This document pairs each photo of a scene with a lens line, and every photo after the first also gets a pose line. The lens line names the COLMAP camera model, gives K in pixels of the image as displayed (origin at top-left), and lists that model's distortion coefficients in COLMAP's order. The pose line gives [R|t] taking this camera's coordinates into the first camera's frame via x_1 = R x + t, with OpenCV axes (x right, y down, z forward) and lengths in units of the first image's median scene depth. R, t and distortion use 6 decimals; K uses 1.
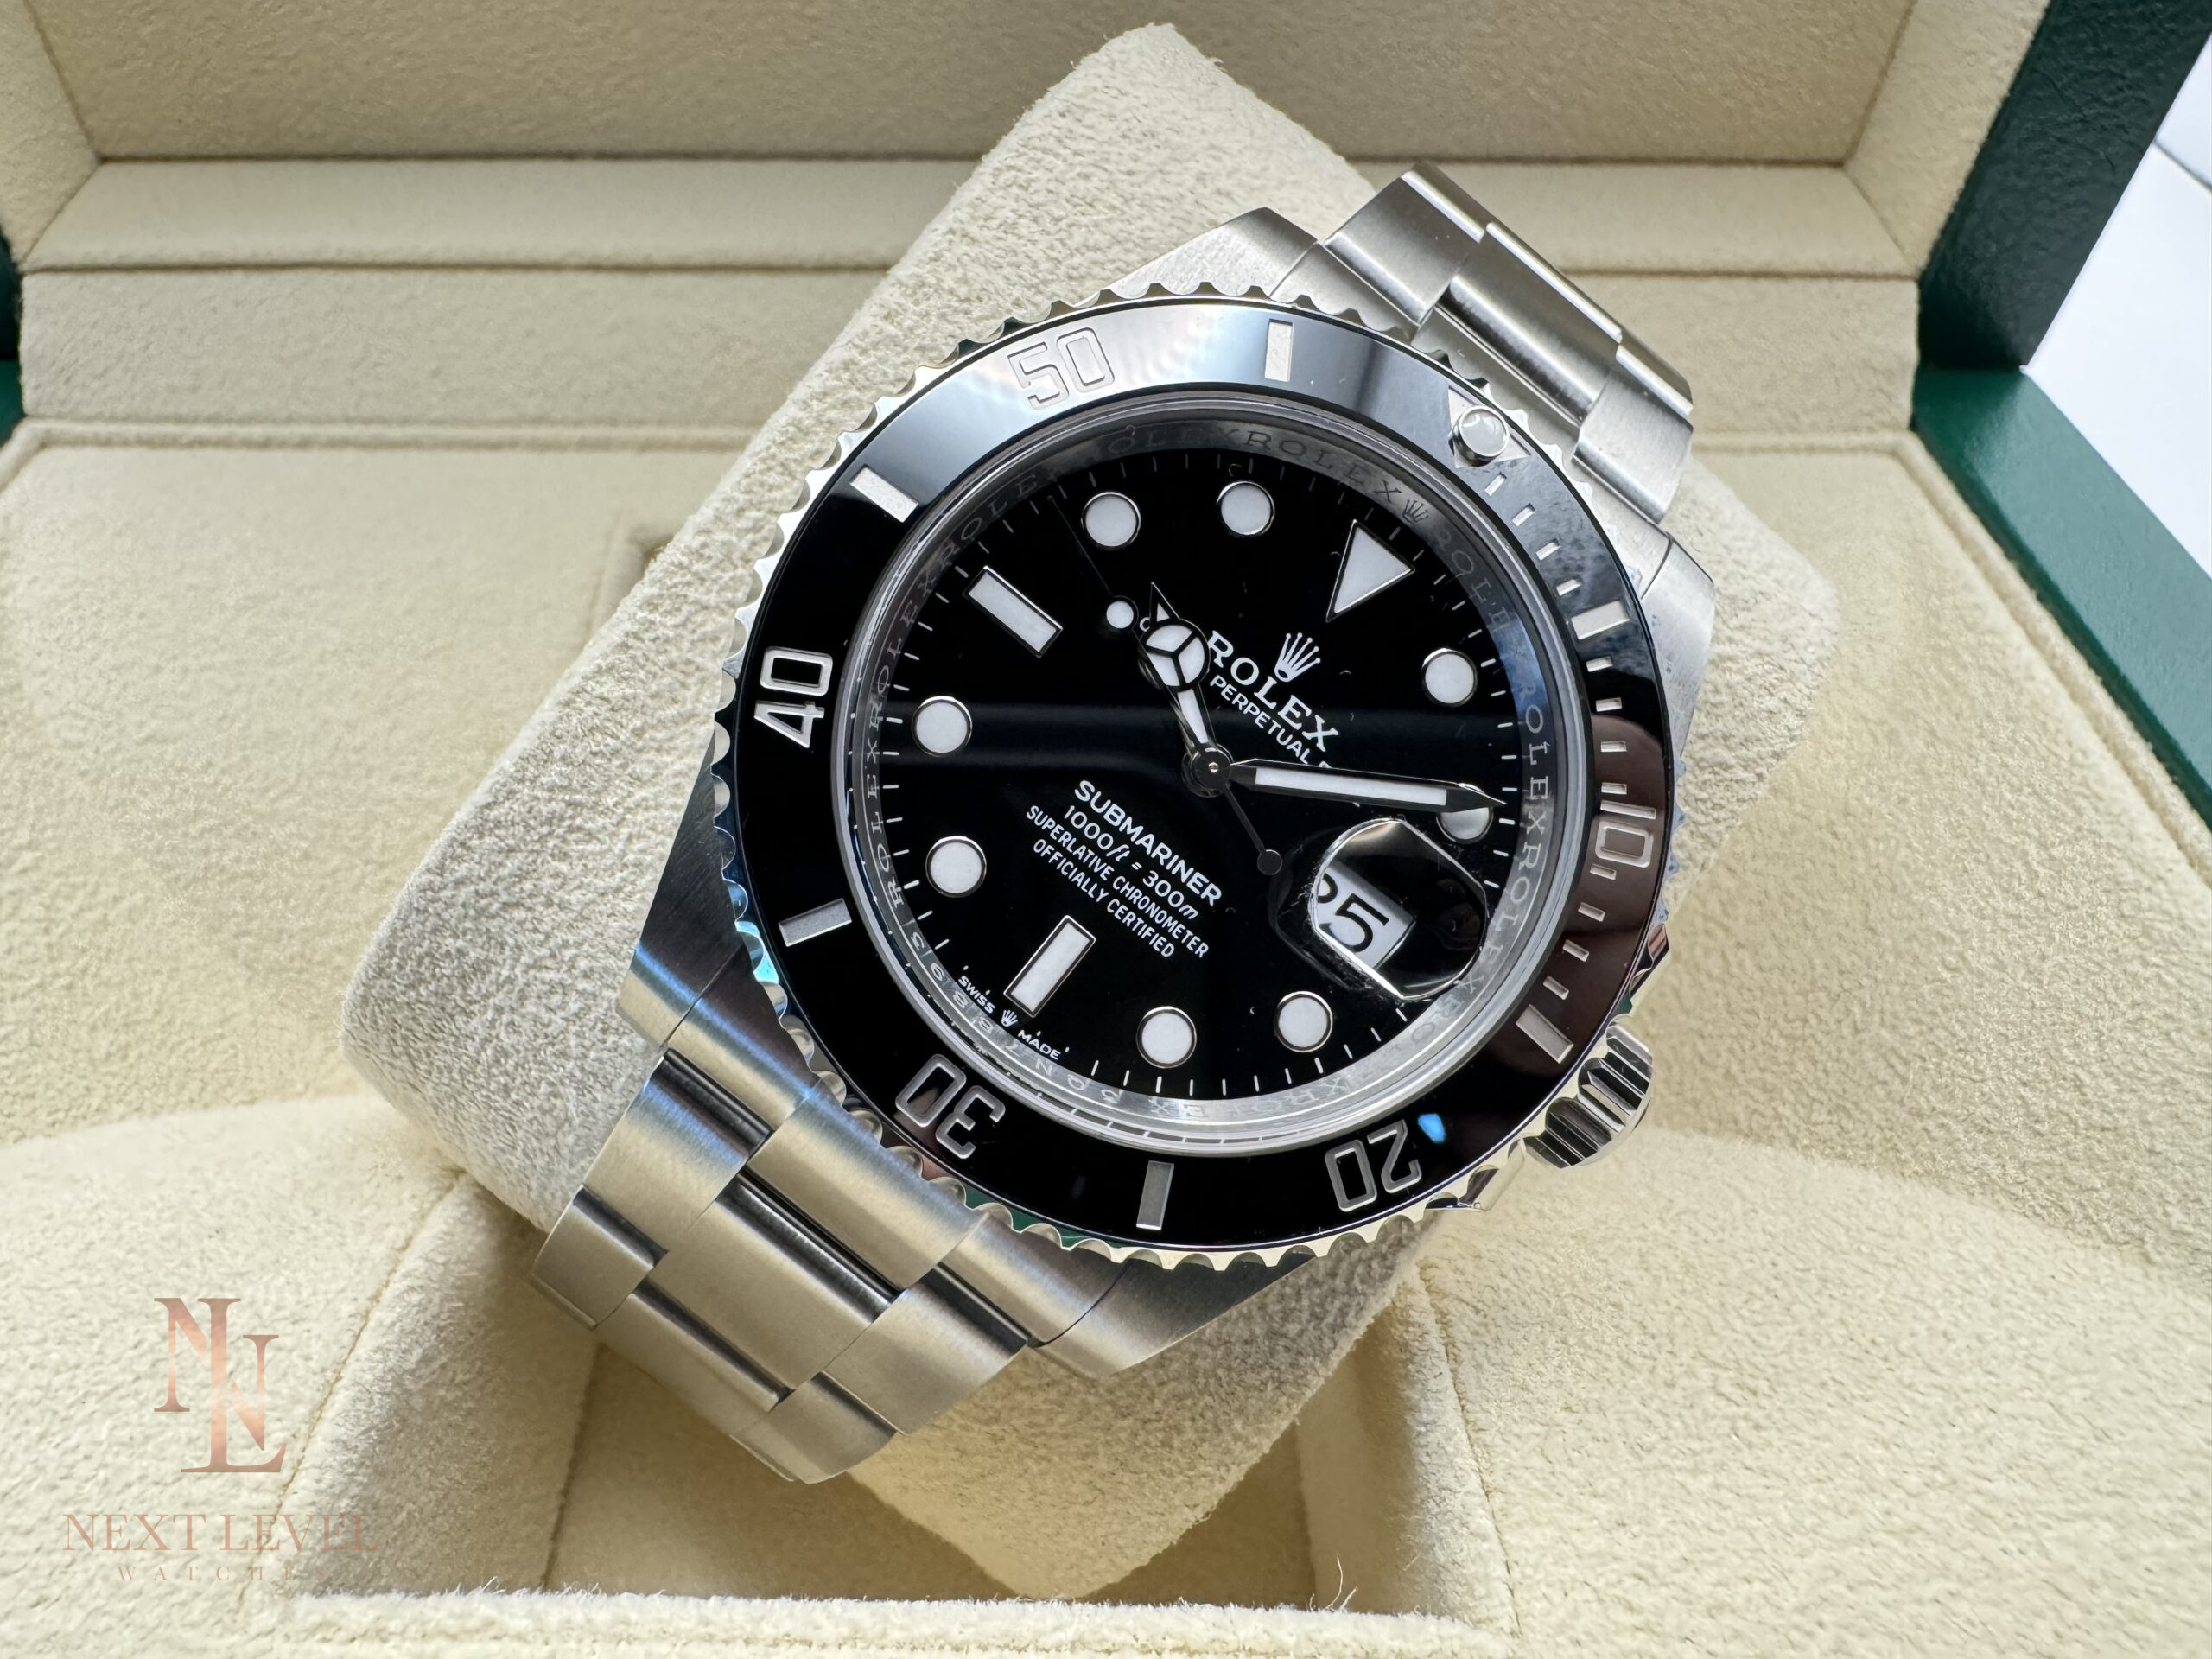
lens RADIAL K [[1589.0, 0, 1007.8], [0, 1589.0, 830.3], [0, 0, 1]] dist [-0.004464, -0.000174]
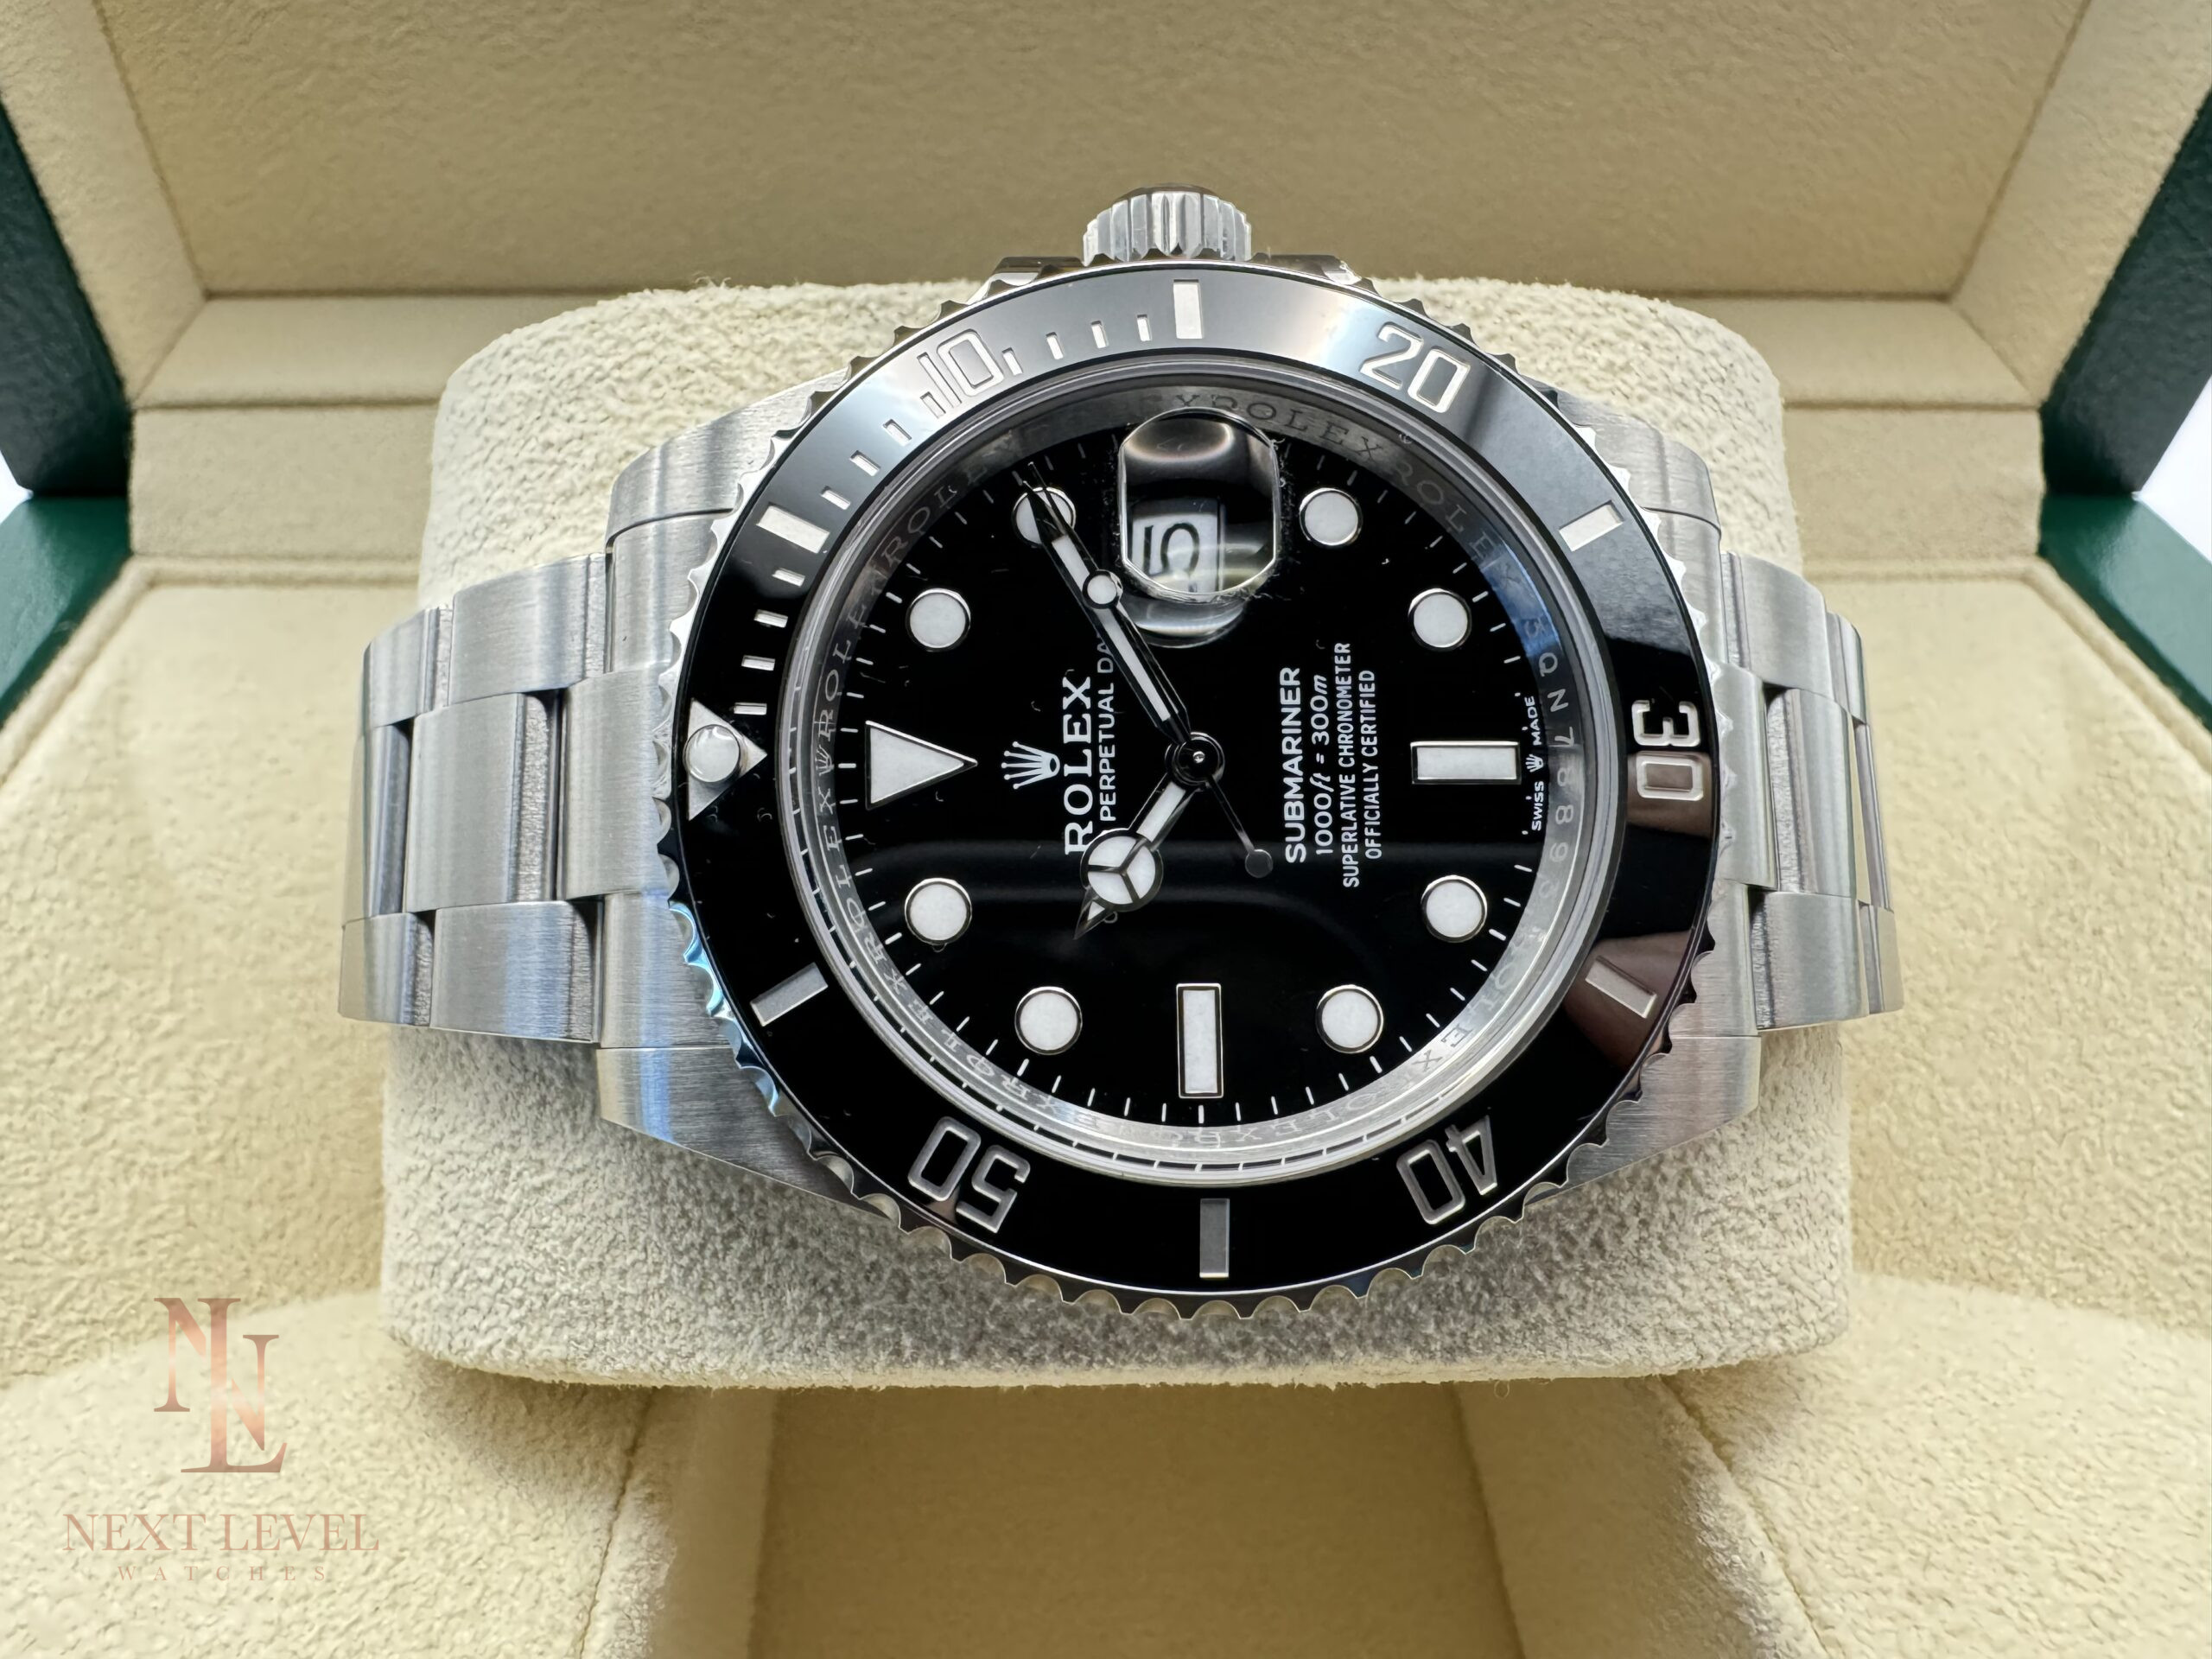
lens RADIAL K [[1589.0, 0, 1007.8], [0, 1589.0, 830.3], [0, 0, 1]] dist [-0.004464, -0.000174]
pose [[0.999392, -0.012359, 0.032616, -0.152298], [0.014409, 0.997886, -0.063379, -0.029934], [-0.031764, 0.063810, 0.997456, 0.032275]]
